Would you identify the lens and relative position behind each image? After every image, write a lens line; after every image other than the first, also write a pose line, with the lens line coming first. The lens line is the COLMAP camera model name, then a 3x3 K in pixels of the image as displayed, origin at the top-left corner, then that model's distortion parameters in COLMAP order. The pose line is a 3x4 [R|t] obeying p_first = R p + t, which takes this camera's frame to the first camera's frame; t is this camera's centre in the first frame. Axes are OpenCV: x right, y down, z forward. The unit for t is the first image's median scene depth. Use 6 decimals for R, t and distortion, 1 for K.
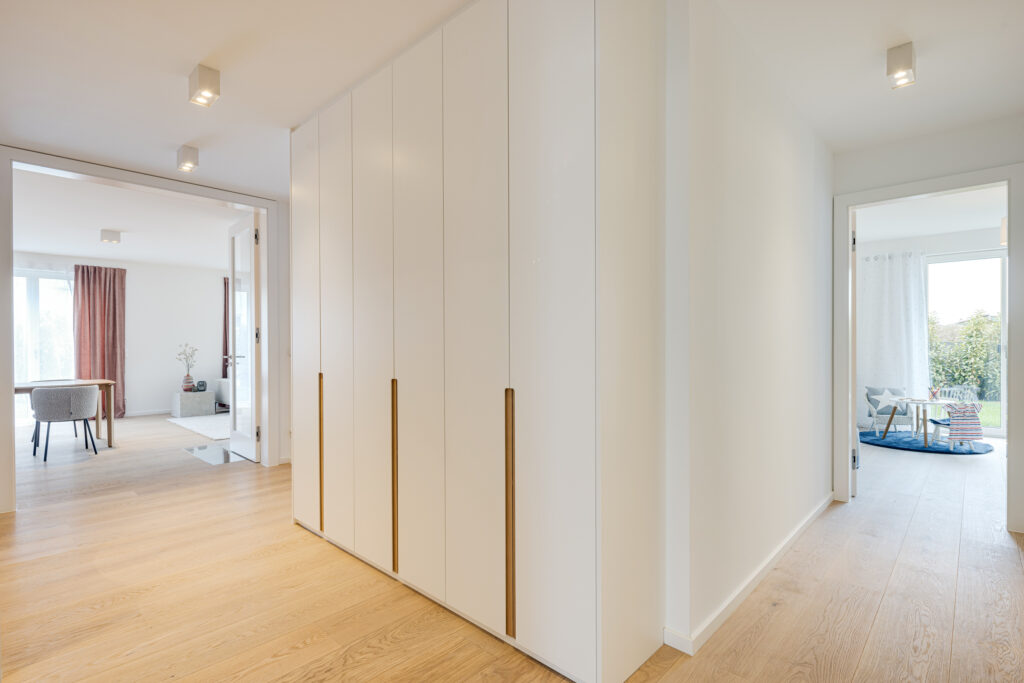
lens RADIAL K [[494.7, 0, 512.1], [0, 494.7, 343.4], [0, 0, 1]] dist [0.002022, 0.000232]
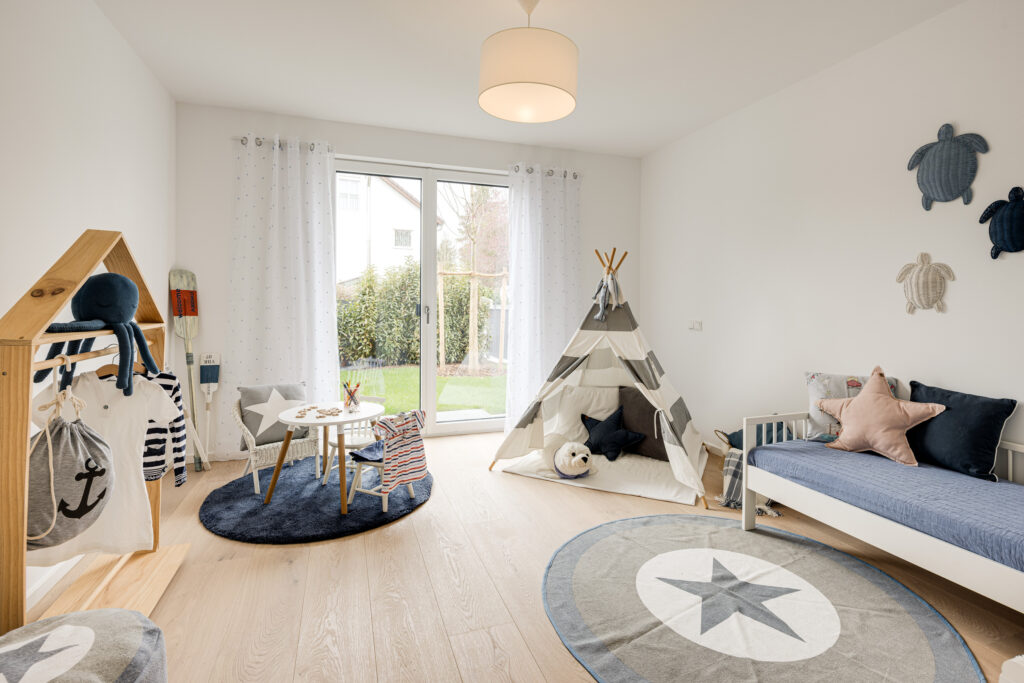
lens RADIAL K [[494.7, 0, 515.6], [0, 494.7, 301.9], [0, 0, 1]] dist [0.002022, 0.000232]
pose [[0.463954, 0.003434, 0.885853, 0.411532], [-0.002203, 0.999994, -0.002722, 0.001749], [-0.885857, -0.000688, 0.463959, 0.533347]]
